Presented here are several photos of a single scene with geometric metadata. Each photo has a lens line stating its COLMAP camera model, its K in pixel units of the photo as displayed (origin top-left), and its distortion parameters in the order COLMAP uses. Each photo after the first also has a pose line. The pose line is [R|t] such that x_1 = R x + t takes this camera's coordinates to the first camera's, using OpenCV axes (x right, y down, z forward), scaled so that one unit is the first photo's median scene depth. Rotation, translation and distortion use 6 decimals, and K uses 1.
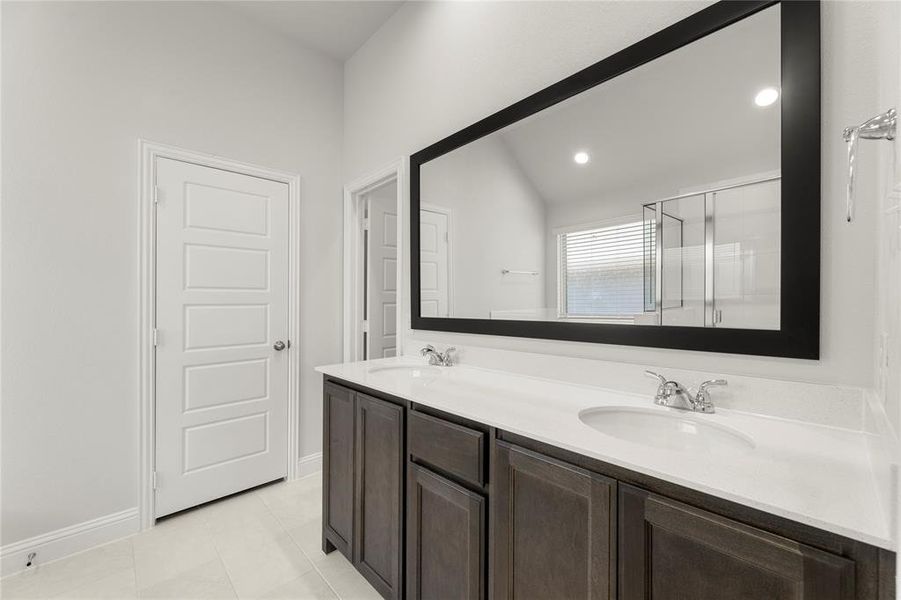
lens RADIAL K [[366.3, 0, 450.5], [0, 366.3, 300.0], [0, 0, 1]] dist [0.004140, 0.000171]
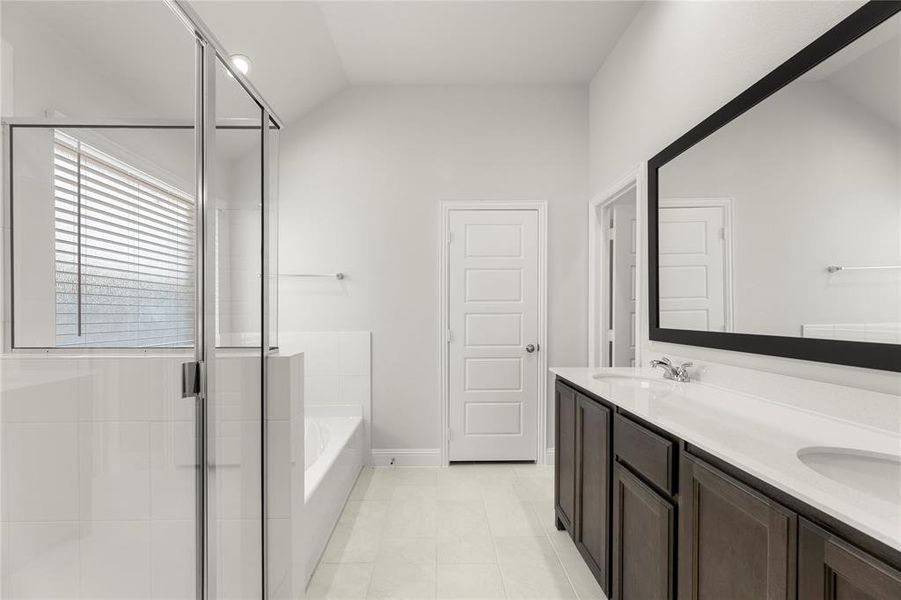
lens RADIAL K [[429.8, 0, 450.6], [0, 429.8, 302.1], [0, 0, 1]] dist [0.001932, 0.000434]
pose [[0.730406, -0.007471, -0.682973, 0.342835], [0.002326, 0.999962, -0.008451, -0.015364], [0.683010, 0.004584, 0.730395, -0.222828]]
